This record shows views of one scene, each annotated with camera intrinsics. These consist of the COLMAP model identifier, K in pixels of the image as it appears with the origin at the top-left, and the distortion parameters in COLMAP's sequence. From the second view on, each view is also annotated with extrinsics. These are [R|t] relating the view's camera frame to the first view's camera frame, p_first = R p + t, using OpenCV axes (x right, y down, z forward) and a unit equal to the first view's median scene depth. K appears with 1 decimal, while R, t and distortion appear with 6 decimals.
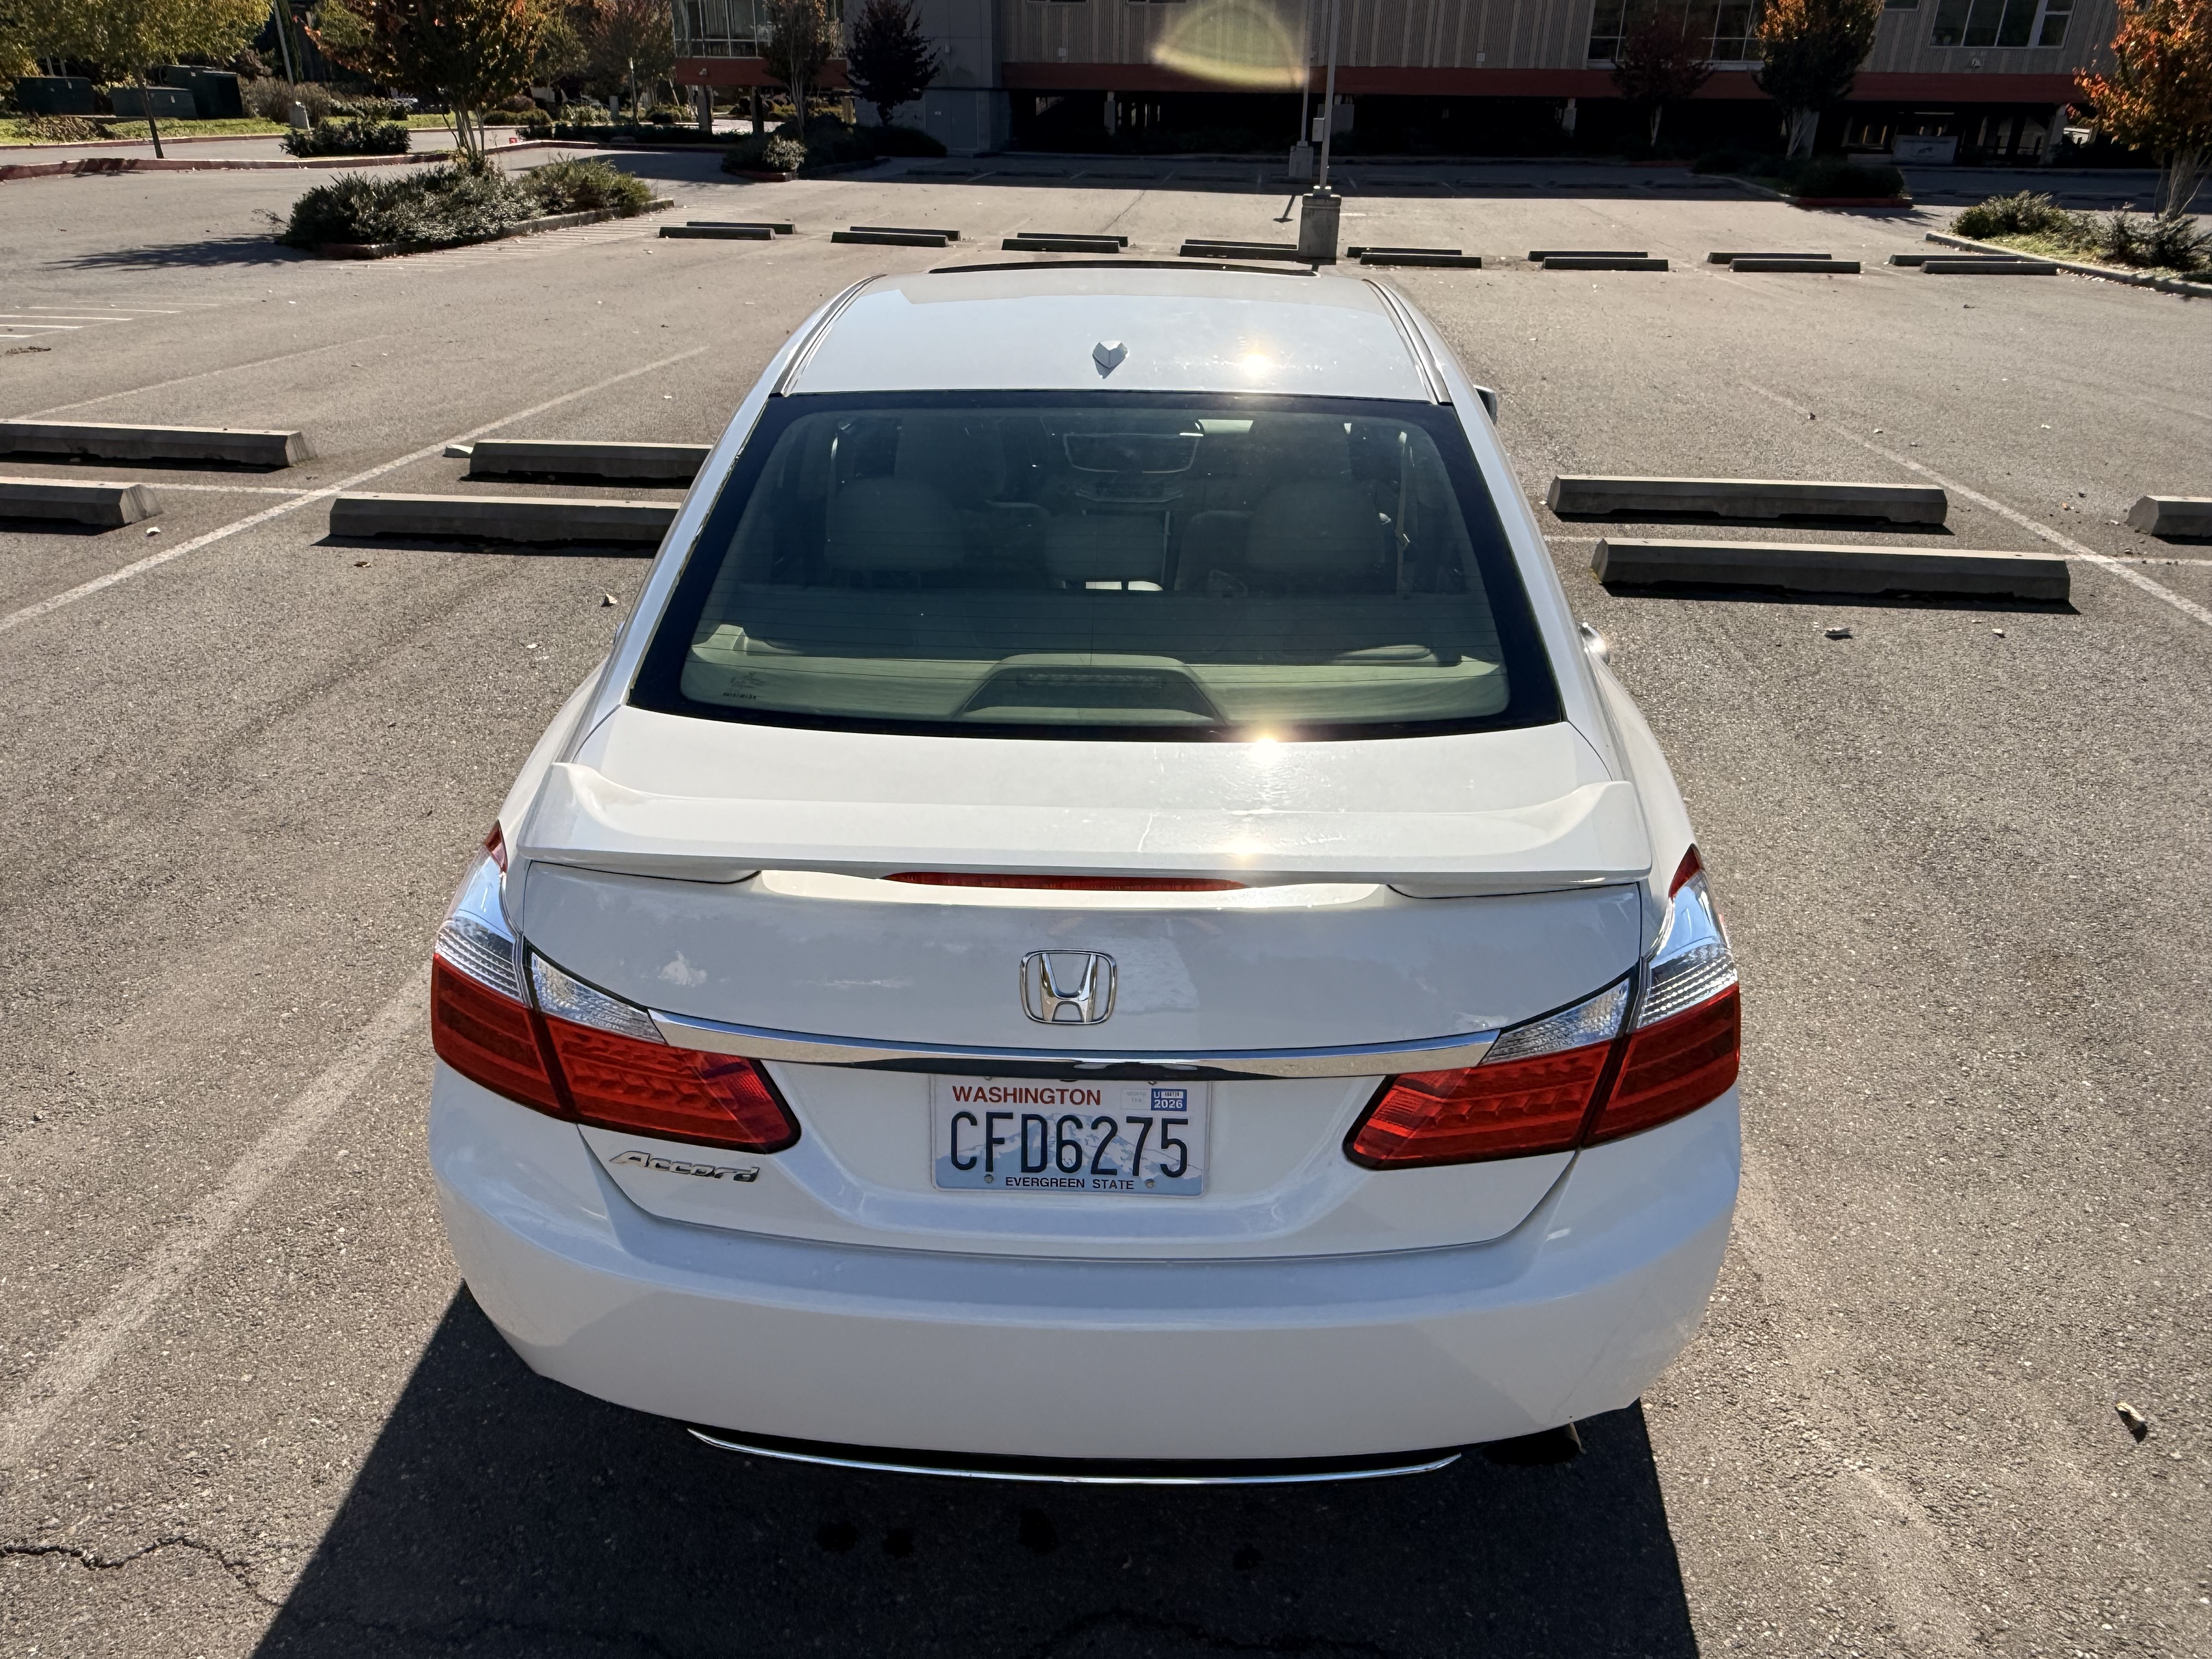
lens RADIAL K [[1487.5, 0, 1106.0], [0, 1487.5, 829.5], [0, 0, 1]] dist [-0.005384, 0.002621]
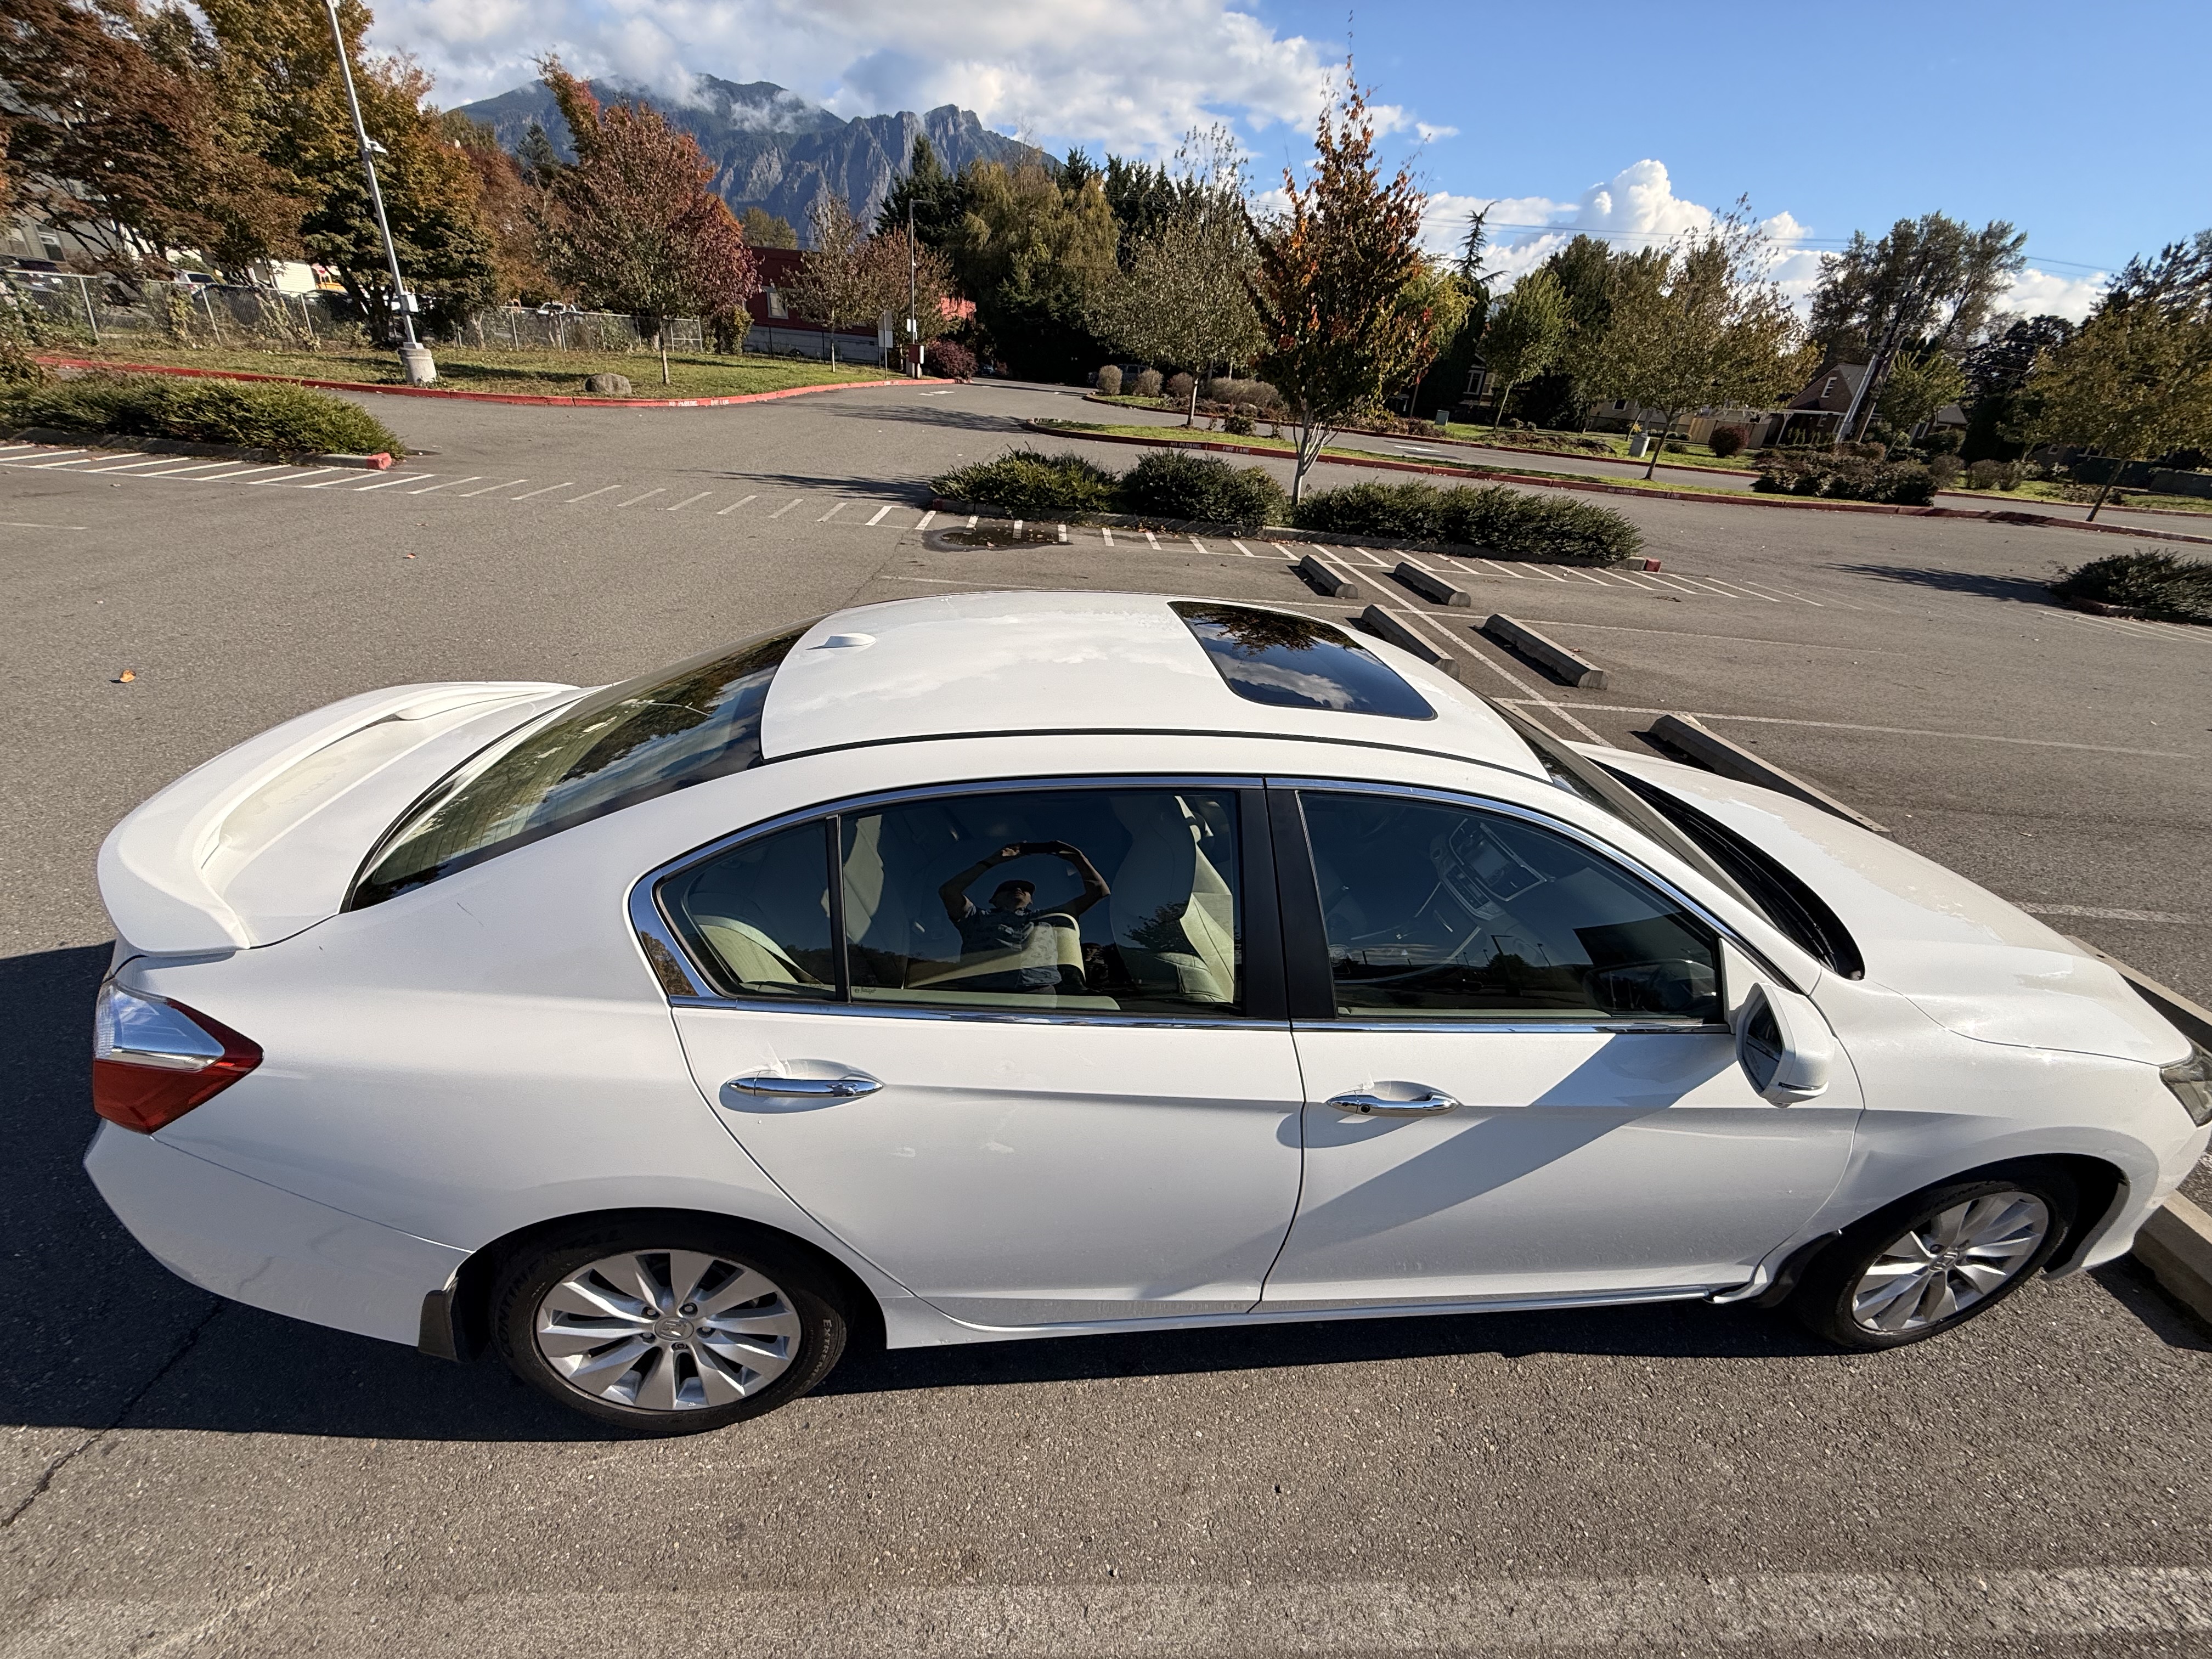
lens RADIAL K [[885.0, 0, 1101.8], [0, 885.0, 833.6], [0, 0, 1]] dist [-0.001752, 0.000736]
pose [[0.141605, 0.461349, -0.875846, 0.182466], [-0.506389, 0.793996, 0.336363, -0.126813], [0.850599, 0.395888, 0.346056, 0.220445]]
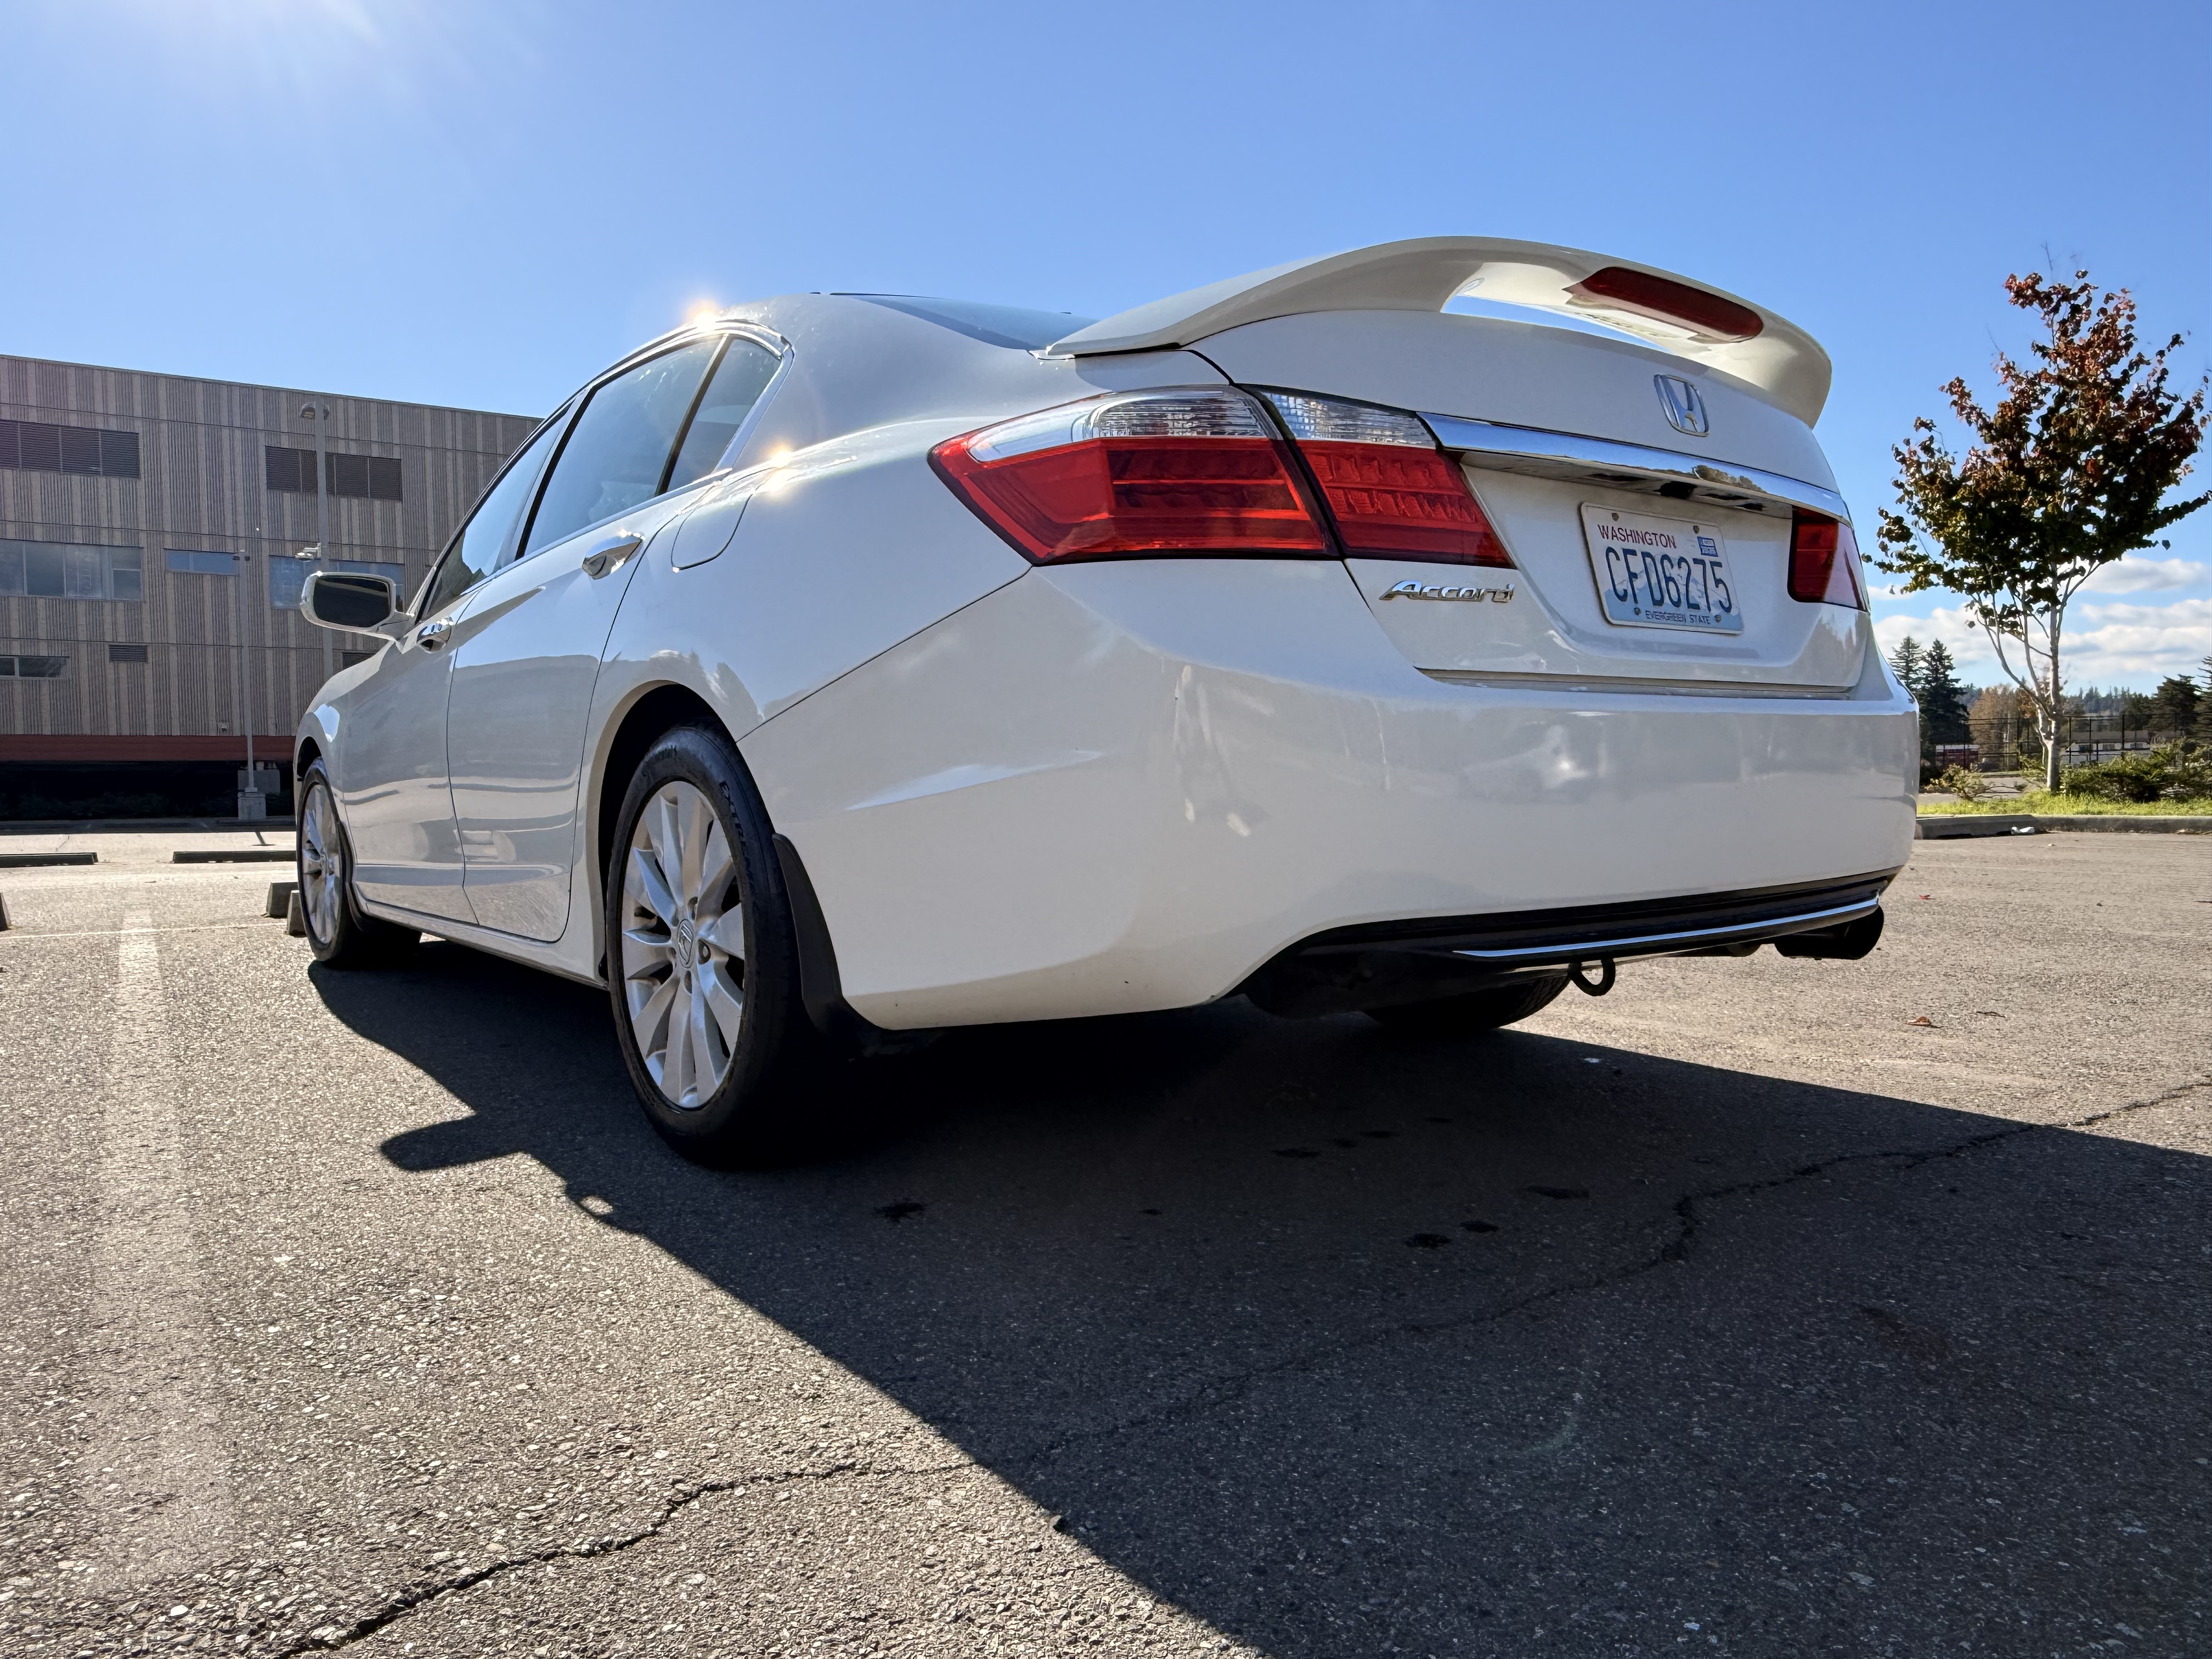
lens RADIAL K [[1466.7, 0, 1081.4], [0, 1466.7, 836.8], [0, 0, 1]] dist [-0.003056, -0.000477]
pose [[0.779153, -0.045361, 0.625190, -0.158235], [0.299029, 0.903471, -0.307118, 0.087374], [-0.550910, 0.426242, 0.717507, 0.077389]]
